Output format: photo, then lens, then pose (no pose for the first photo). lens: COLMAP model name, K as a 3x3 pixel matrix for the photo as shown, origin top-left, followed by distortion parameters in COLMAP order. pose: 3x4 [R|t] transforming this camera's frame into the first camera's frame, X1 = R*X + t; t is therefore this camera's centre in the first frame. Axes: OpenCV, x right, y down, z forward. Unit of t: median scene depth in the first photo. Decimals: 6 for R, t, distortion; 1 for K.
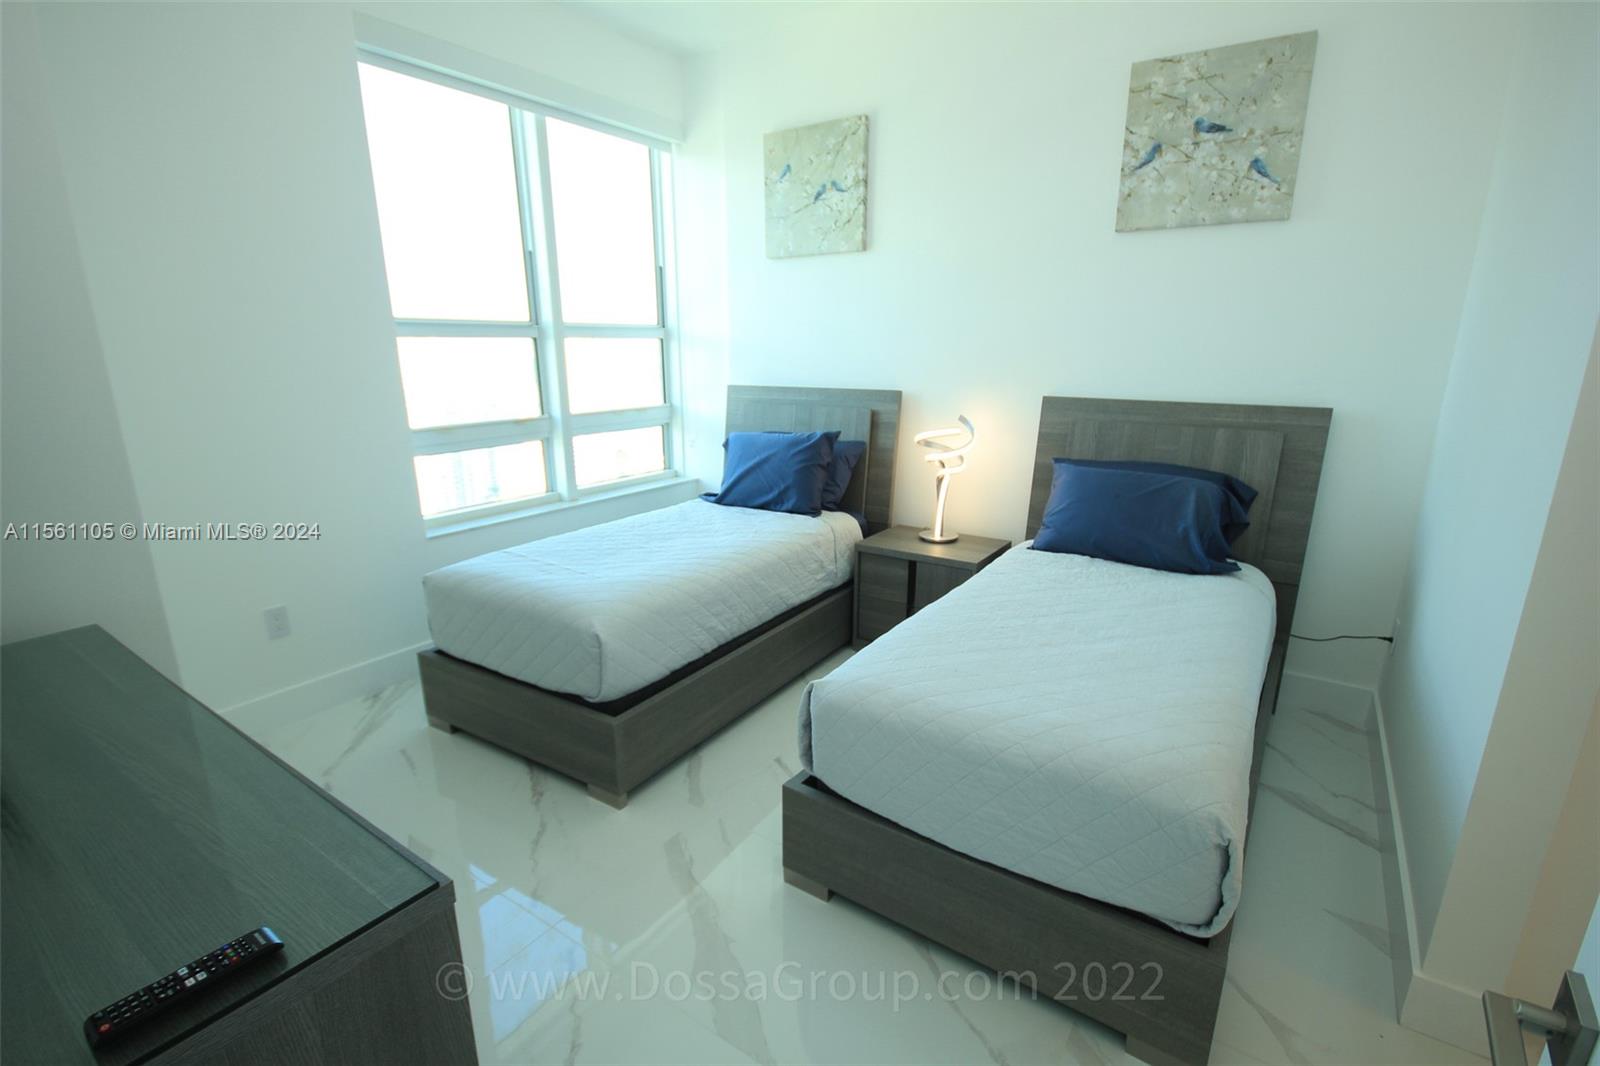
lens RADIAL K [[735.6, 0, 800.3], [0, 735.6, 534.9], [0, 0, 1]] dist [-0.014190, -0.008123]
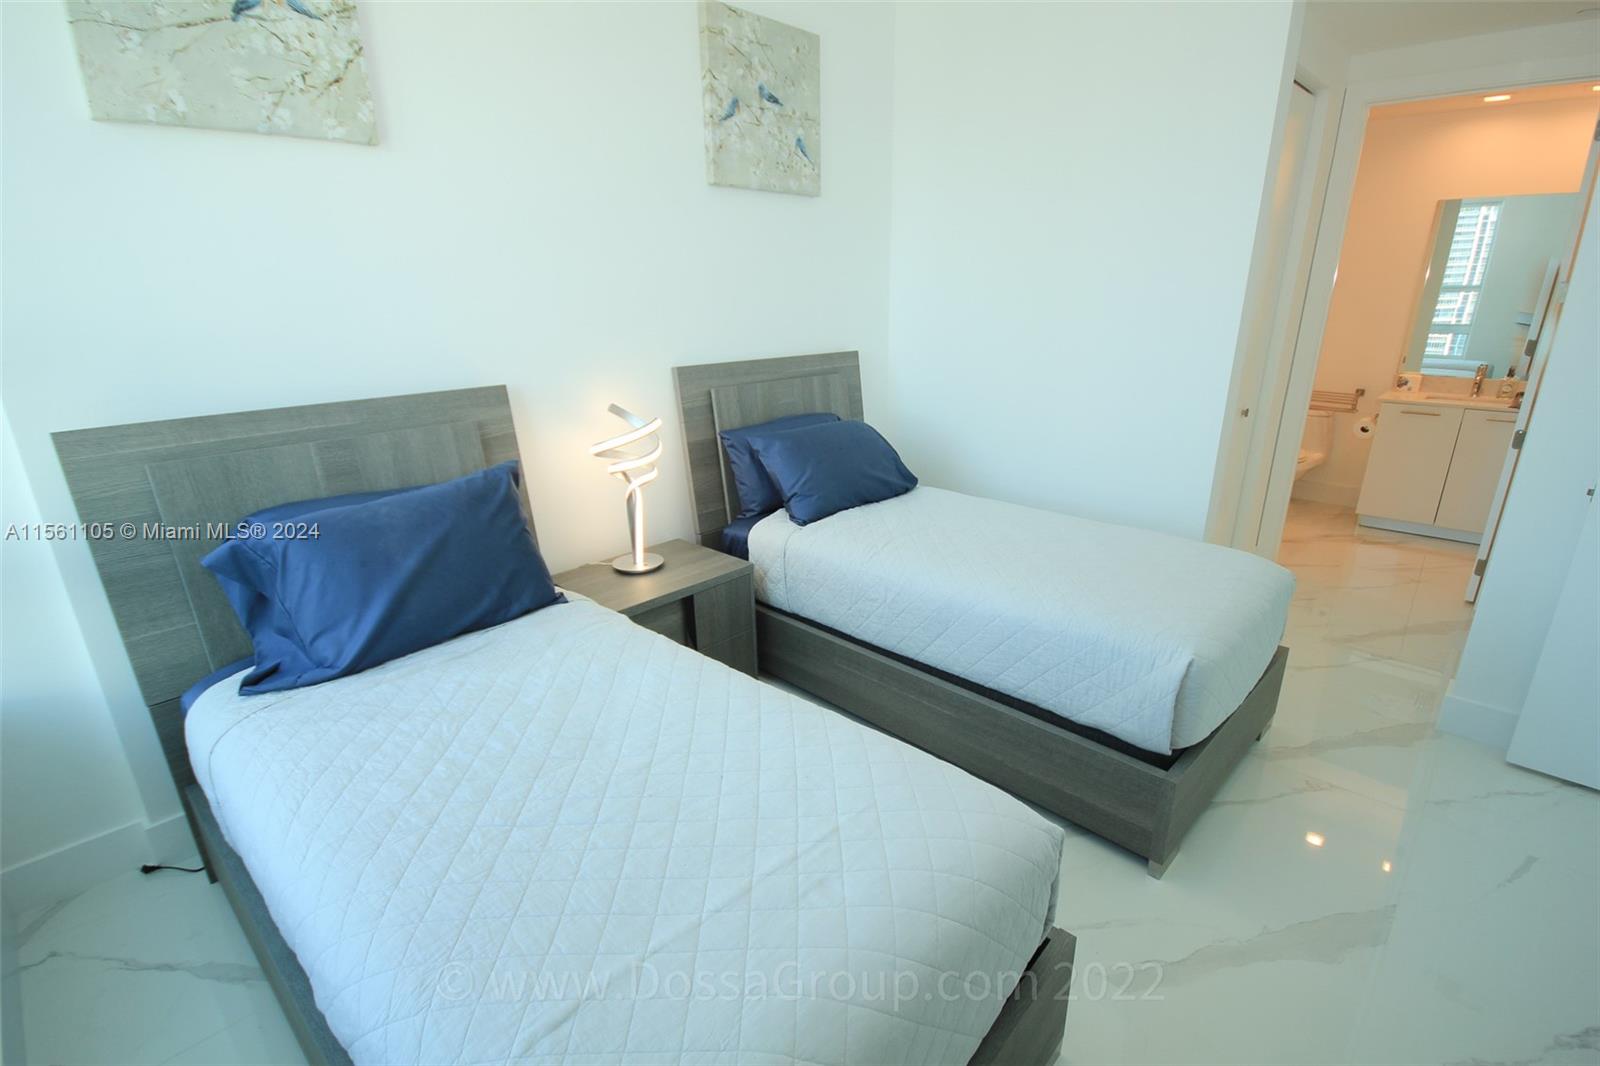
lens RADIAL K [[735.6, 0, 794.7], [0, 735.6, 547.3], [0, 0, 1]] dist [-0.014190, -0.008123]
pose [[0.159836, -0.318060, 0.934500, -0.626027], [0.262286, 0.926327, 0.270417, -0.224944], [-0.951661, 0.201884, 0.231483, 0.833979]]
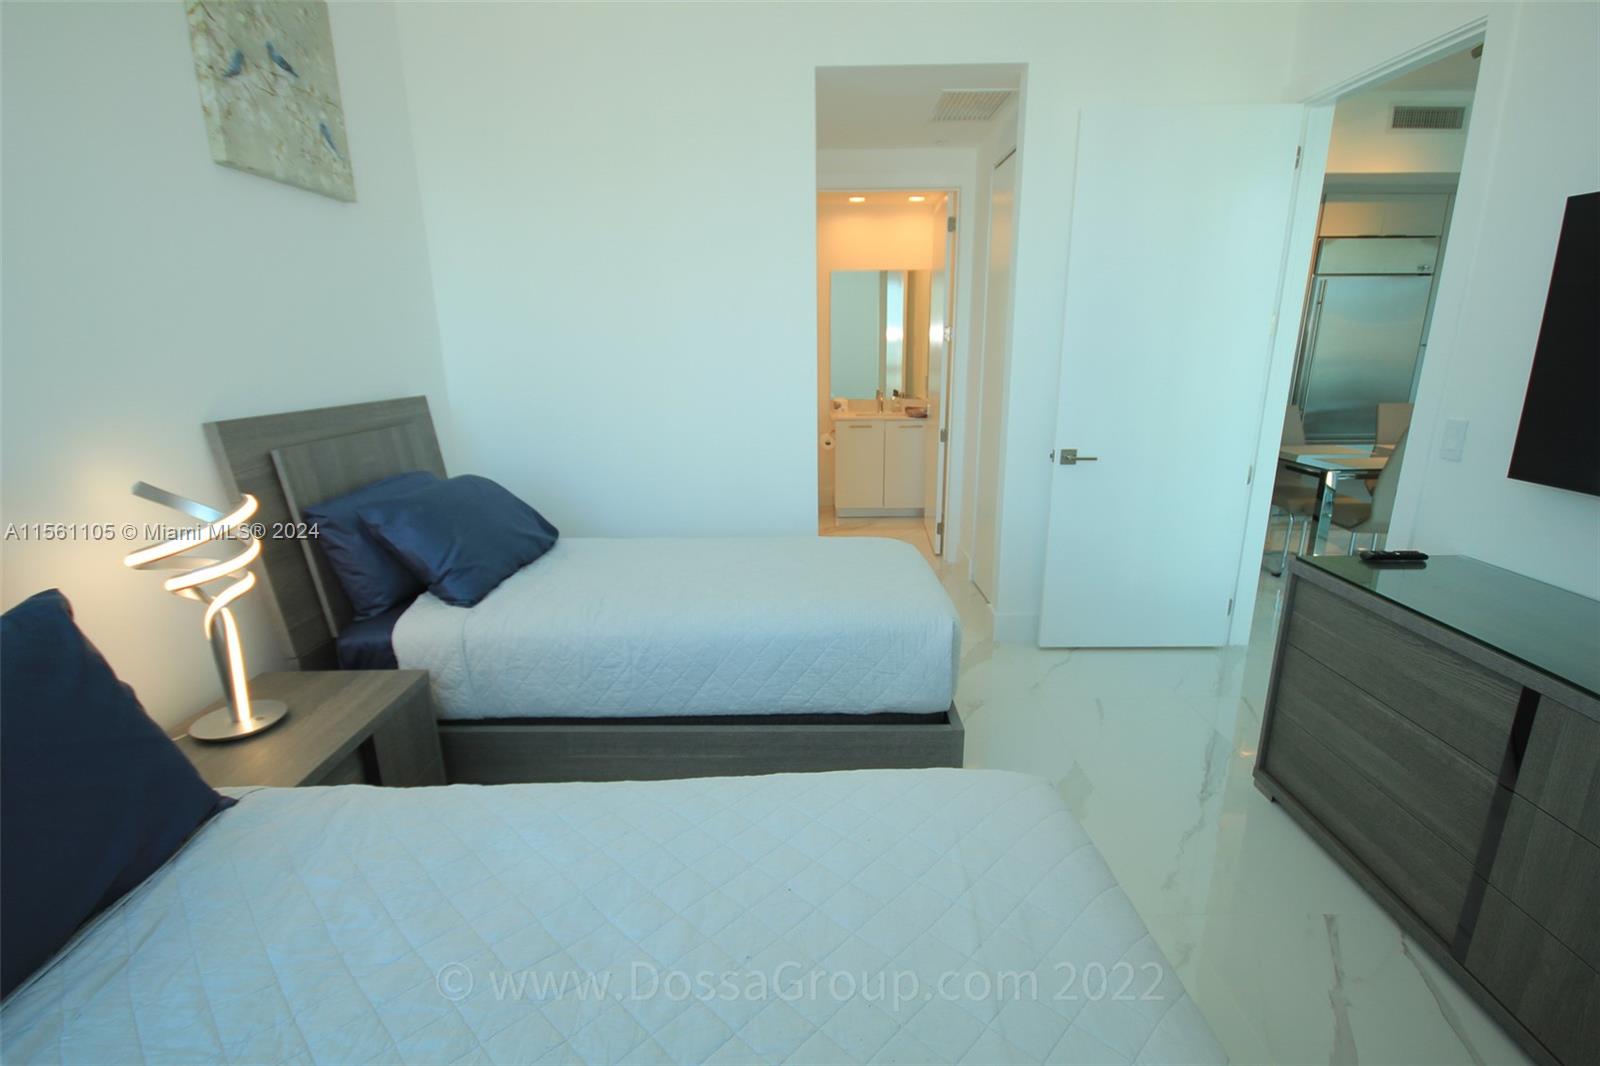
lens RADIAL K [[735.6, 0, 815.2], [0, 735.6, 555.1], [0, 0, 1]] dist [-0.014190, -0.008123]
pose [[-0.587888, -0.215516, 0.779705, -0.498771], [0.211031, 0.889623, 0.405014, -0.269684], [-0.780931, 0.402645, -0.477519, 1.114842]]
